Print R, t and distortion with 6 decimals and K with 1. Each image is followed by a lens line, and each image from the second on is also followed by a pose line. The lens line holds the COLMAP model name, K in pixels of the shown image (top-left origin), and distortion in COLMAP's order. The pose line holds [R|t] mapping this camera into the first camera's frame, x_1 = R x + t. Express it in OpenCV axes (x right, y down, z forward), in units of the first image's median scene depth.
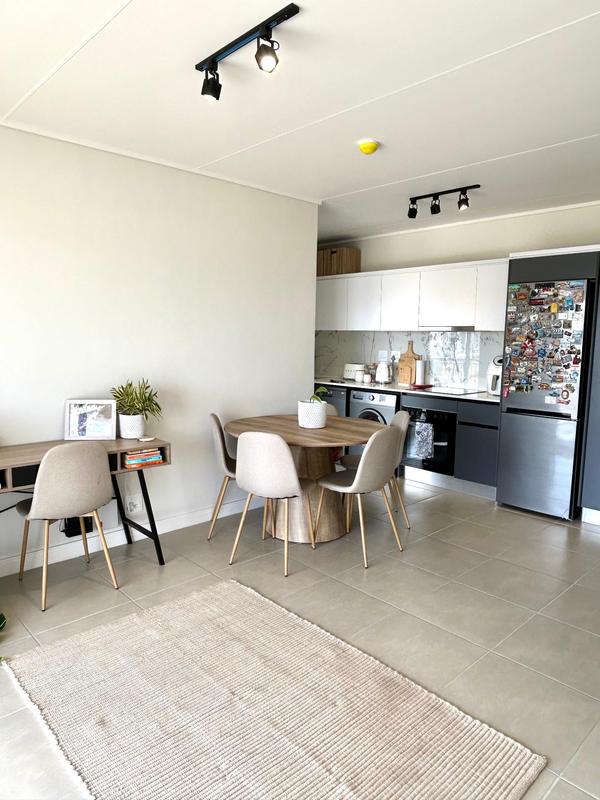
lens RADIAL K [[535.3, 0, 298.6], [0, 535.3, 399.8], [0, 0, 1]] dist [0.002611, -0.006525]
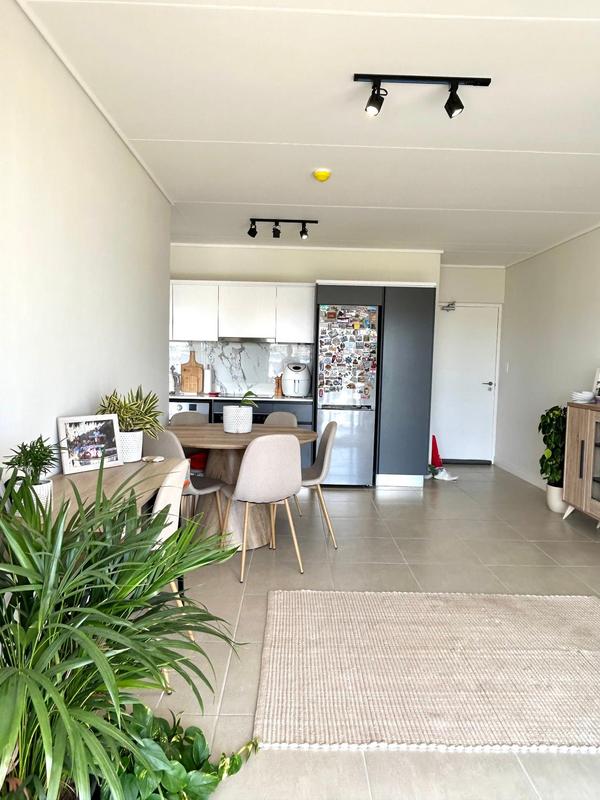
lens RADIAL K [[535.3, 0, 300.1], [0, 535.3, 399.9], [0, 0, 1]] dist [0.002611, -0.006525]
pose [[0.674596, -0.049434, 0.736530, -0.588228], [0.075308, 0.997158, -0.002049, 0.001372], [-0.734336, 0.056848, 0.676402, 0.227360]]
